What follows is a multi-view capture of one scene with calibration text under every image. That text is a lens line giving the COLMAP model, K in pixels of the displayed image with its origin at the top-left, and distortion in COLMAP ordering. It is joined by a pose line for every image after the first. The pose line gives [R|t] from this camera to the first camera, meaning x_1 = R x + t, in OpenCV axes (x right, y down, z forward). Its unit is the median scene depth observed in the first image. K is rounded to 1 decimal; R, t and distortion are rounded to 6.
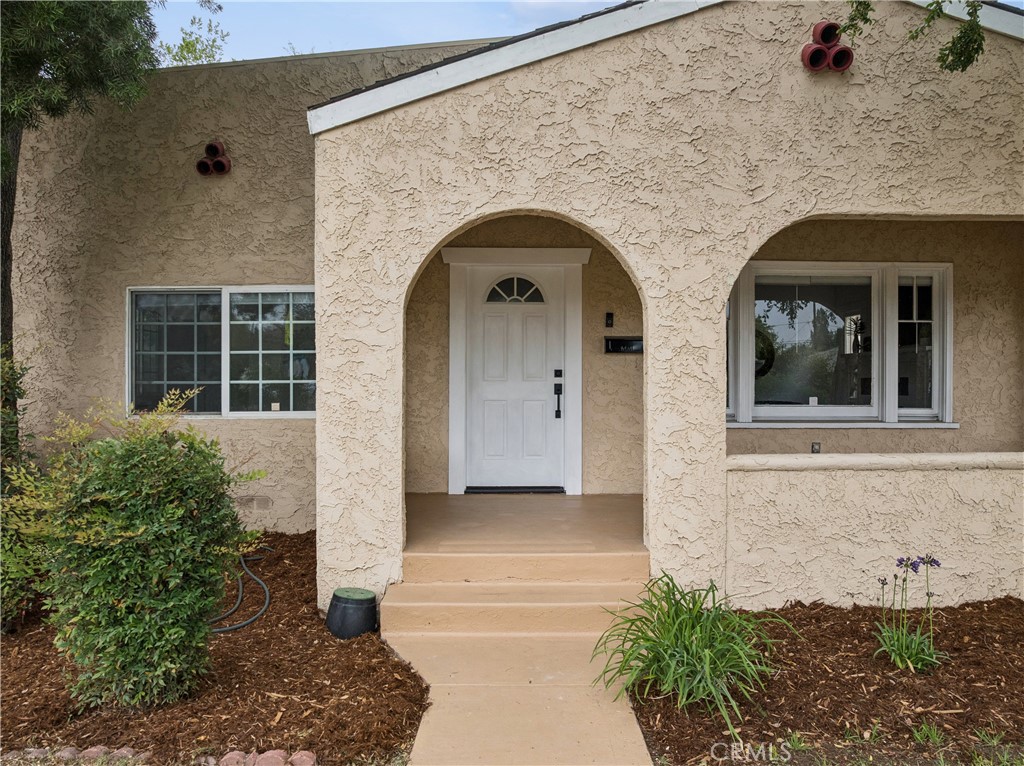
lens RADIAL K [[727.0, 0, 514.1], [0, 727.0, 388.8], [0, 0, 1]] dist [-0.030959, -0.002613]
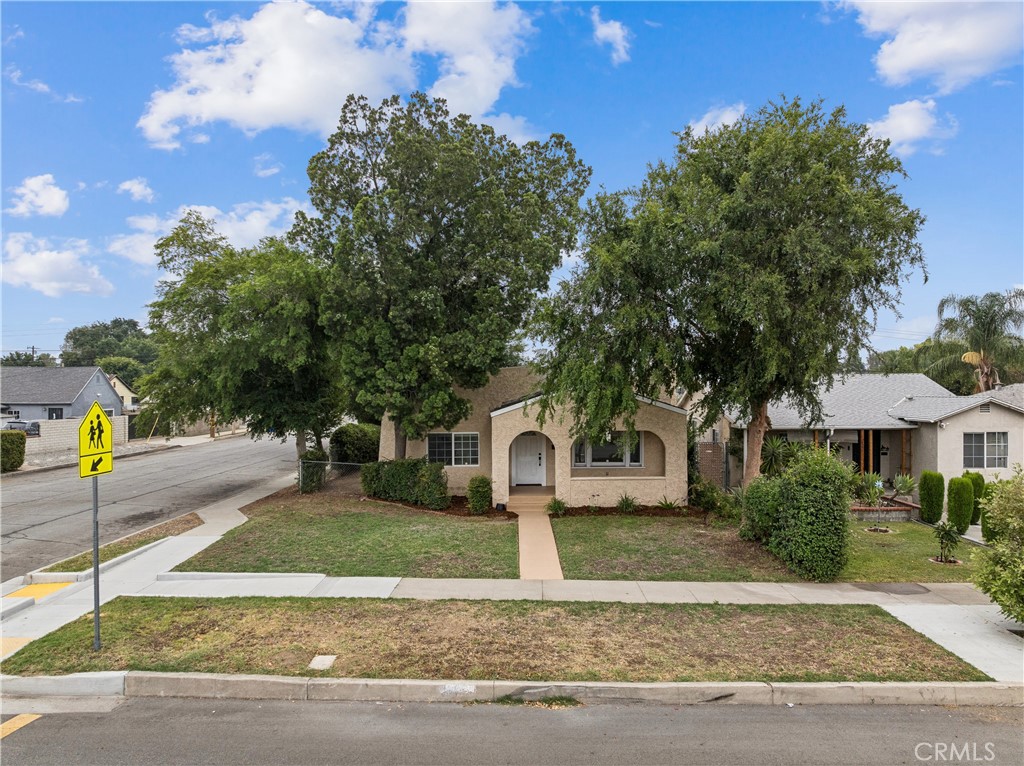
lens RADIAL K [[727.0, 0, 514.1], [0, 727.0, 388.8], [0, 0, 1]] dist [-0.030959, -0.002613]
pose [[0.999976, -0.004341, 0.005385, -0.139258], [0.004341, 0.999991, 0.000049, -0.548035], [-0.005385, -0.000026, 0.999986, -4.222476]]
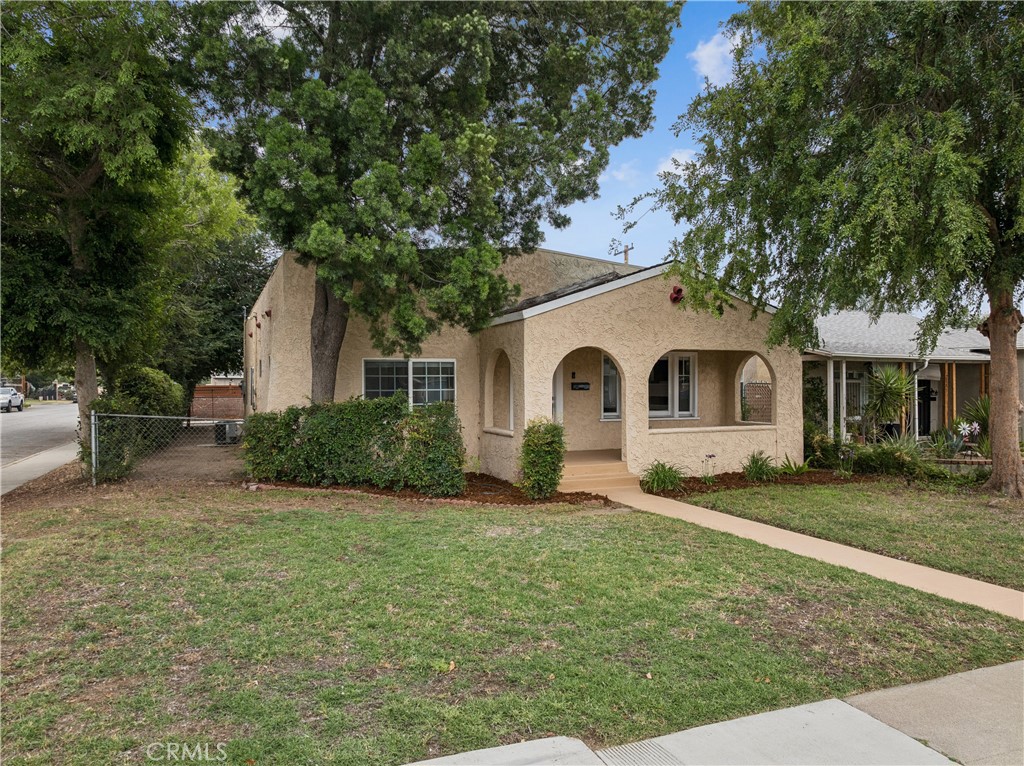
lens RADIAL K [[727.0, 0, 514.1], [0, 727.0, 388.8], [0, 0, 1]] dist [-0.030959, -0.002613]
pose [[0.921748, -0.004242, 0.387766, -1.385794], [0.004706, 0.999989, -0.000247, -0.077475], [-0.387761, 0.002053, 0.921758, -1.556485]]
